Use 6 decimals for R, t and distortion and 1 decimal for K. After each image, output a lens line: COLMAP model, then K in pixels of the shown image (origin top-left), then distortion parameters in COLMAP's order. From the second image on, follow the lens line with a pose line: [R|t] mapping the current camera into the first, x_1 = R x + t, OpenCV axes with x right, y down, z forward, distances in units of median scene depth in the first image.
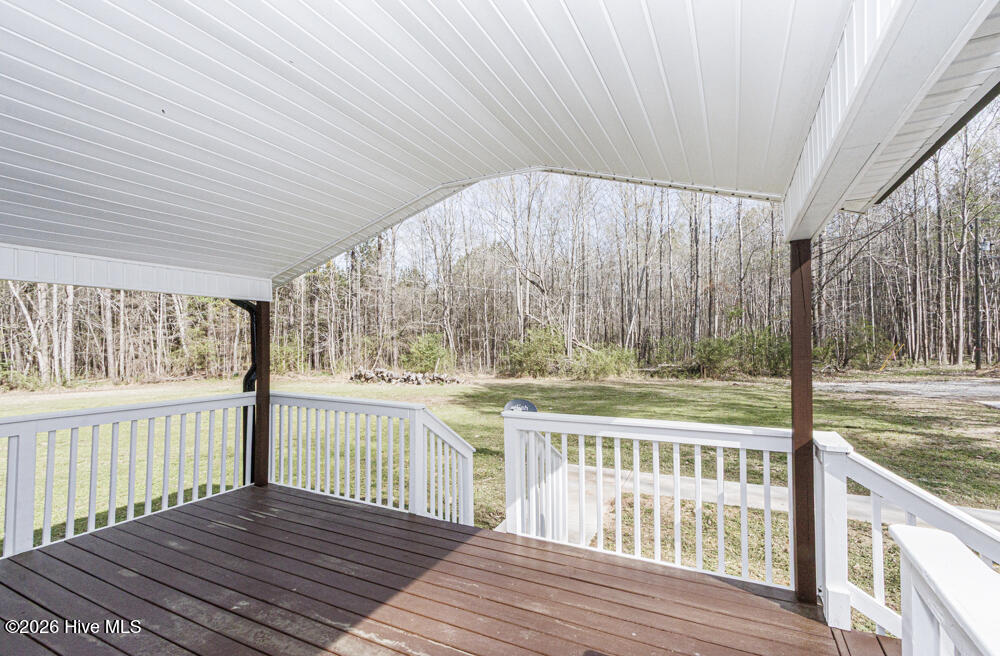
lens RADIAL K [[465.4, 0, 499.8], [0, 465.4, 325.5], [0, 0, 1]] dist [0.009156, 0.000002]
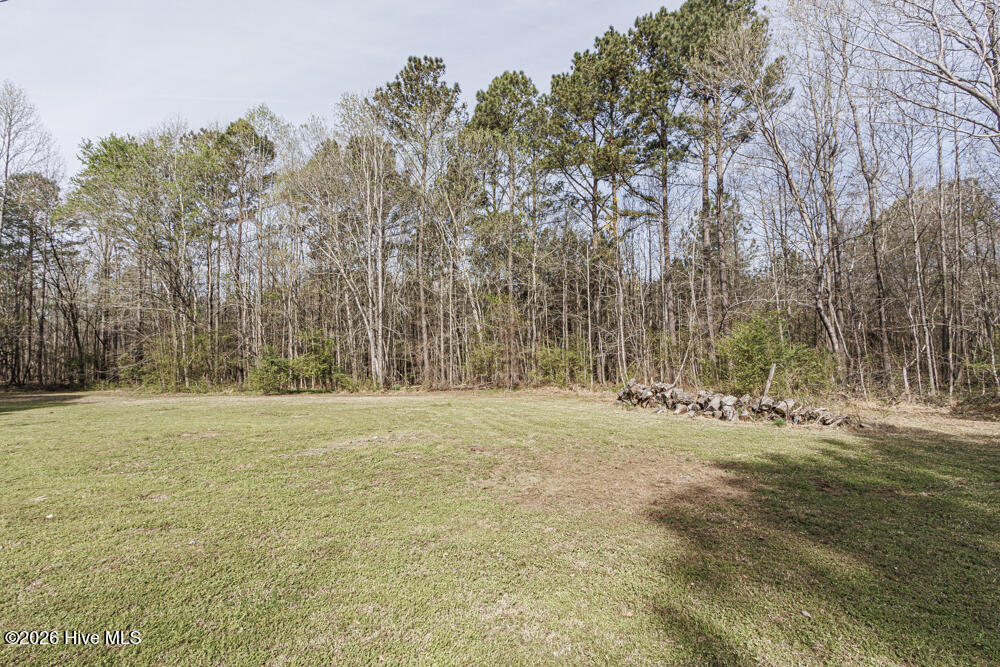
lens RADIAL K [[465.4, 0, 497.4], [0, 465.4, 337.8], [0, 0, 1]] dist [0.009156, 0.000002]
pose [[0.710853, -0.037046, -0.702364, -0.002591], [0.035578, 0.999227, -0.016696, 0.042726], [0.702440, -0.013120, 0.711622, 0.487729]]
